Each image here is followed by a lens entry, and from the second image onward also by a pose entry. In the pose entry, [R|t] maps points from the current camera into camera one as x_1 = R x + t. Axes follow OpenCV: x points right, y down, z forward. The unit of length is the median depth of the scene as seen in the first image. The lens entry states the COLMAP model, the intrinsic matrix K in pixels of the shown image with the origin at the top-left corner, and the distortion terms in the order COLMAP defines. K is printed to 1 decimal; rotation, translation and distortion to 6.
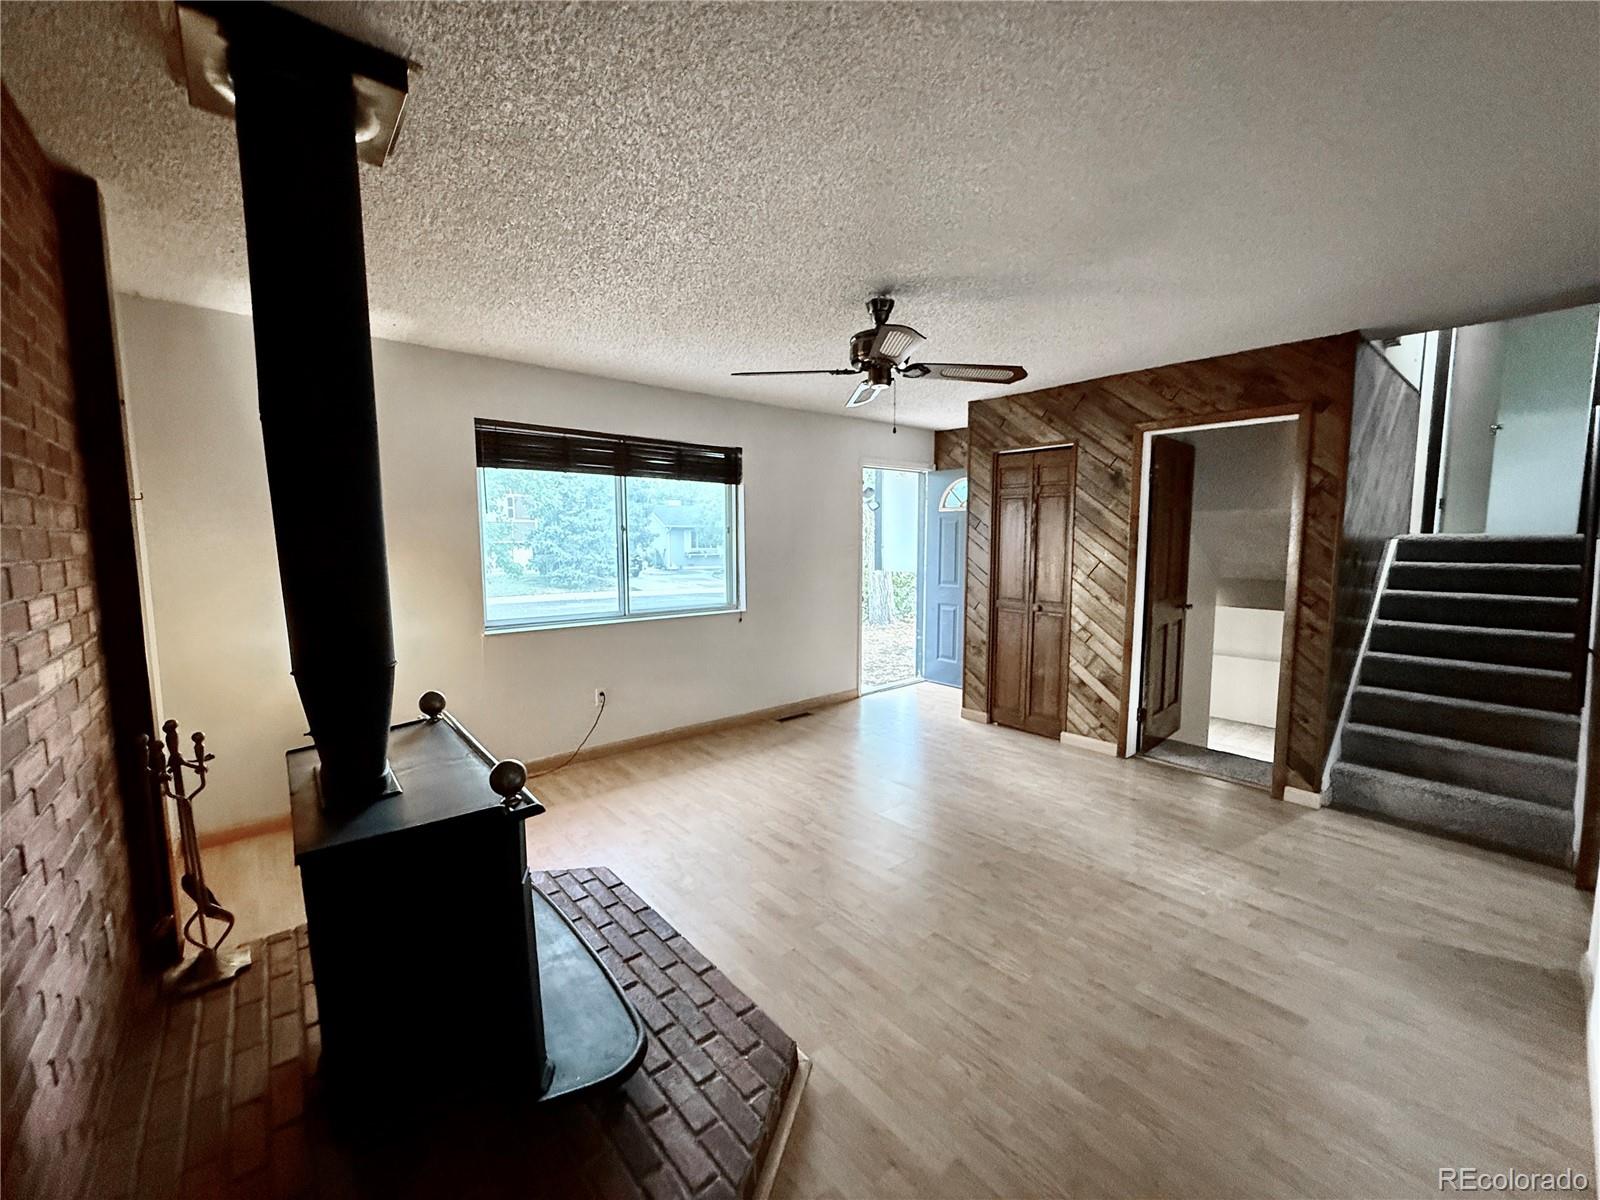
lens RADIAL K [[640.9, 0, 800.0], [0, 640.9, 600.0], [0, 0, 1]] dist [0.000744, -0.000115]
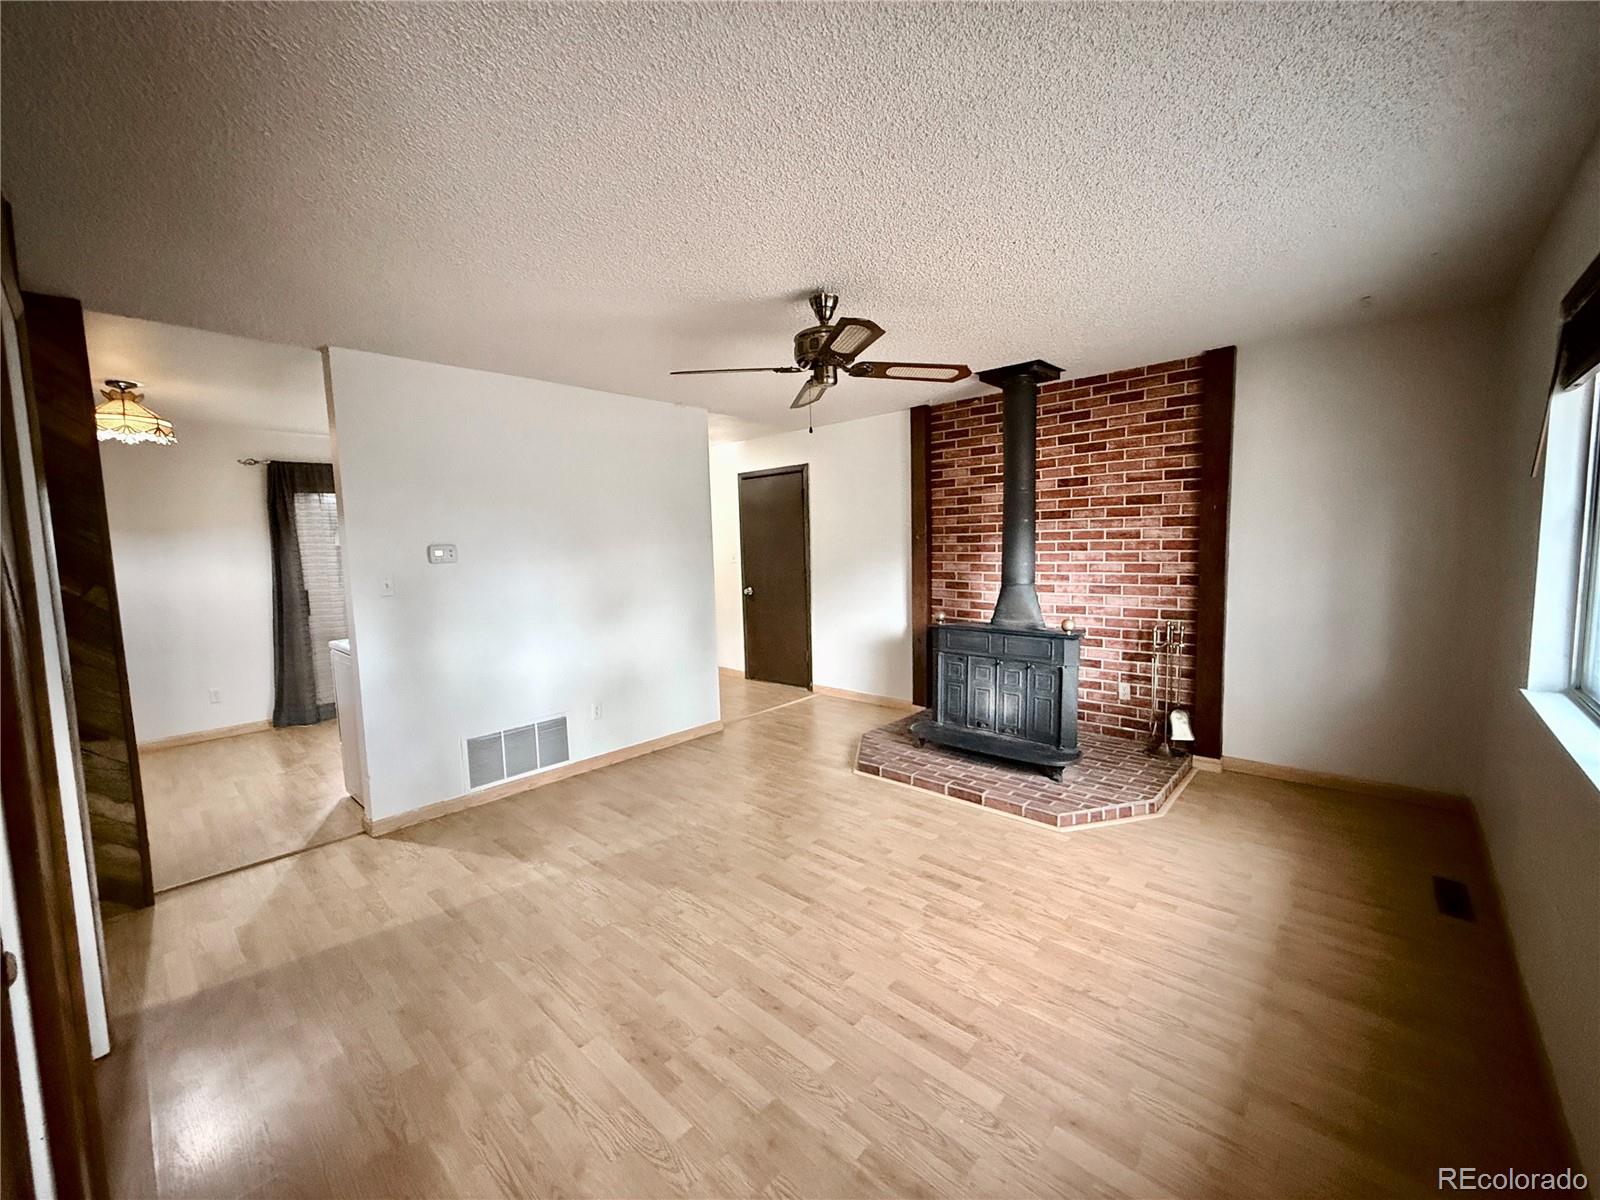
lens RADIAL K [[640.9, 0, 800.0], [0, 640.9, 600.0], [0, 0, 1]] dist [0.000744, -0.000115]
pose [[-0.992963, 0.040878, -0.111143, 0.206265], [0.020398, 0.983546, 0.179504, -0.139138], [0.116652, 0.175974, -0.977459, 1.480881]]
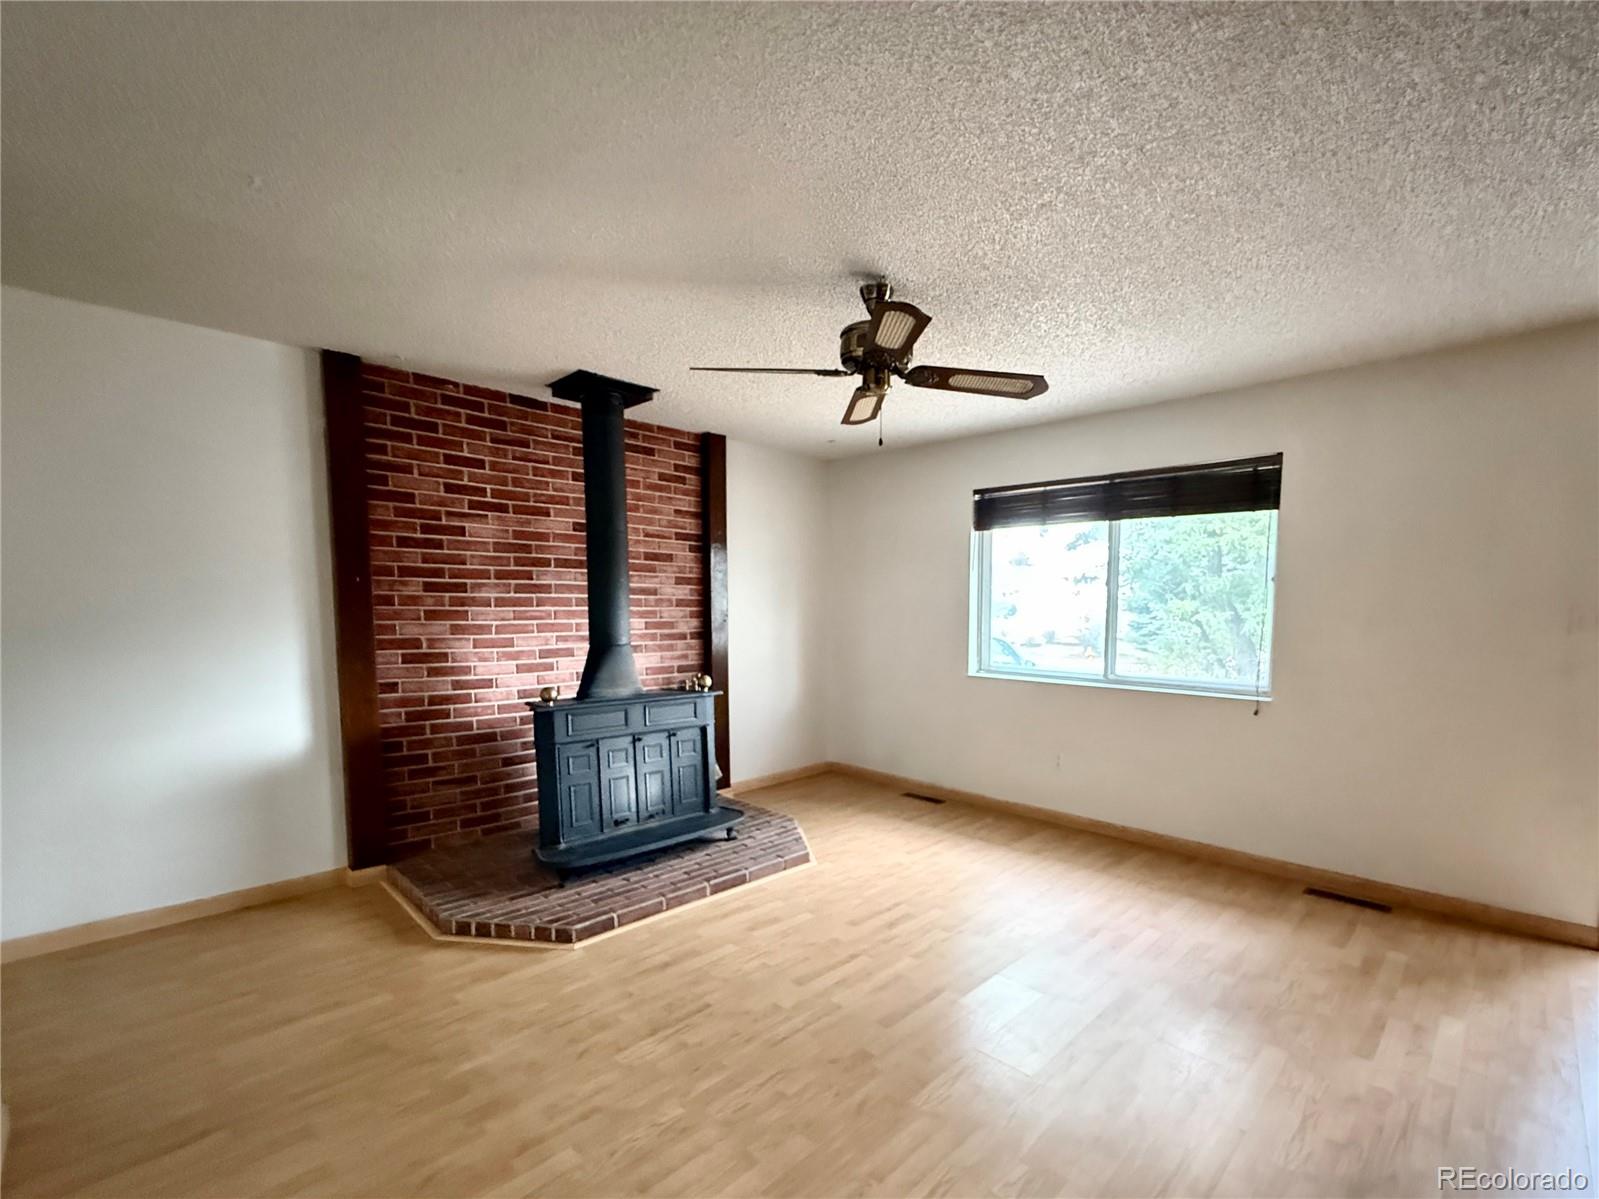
lens RADIAL K [[718.3, 0, 890.6], [0, 718.3, 660.3], [0, 0, 1]] dist [0.011654, -0.000032]
pose [[0.129213, 0.084775, -0.987986, 0.788343], [-0.100394, 0.992338, 0.072018, -0.051454], [0.986522, 0.089882, 0.136734, 0.682202]]
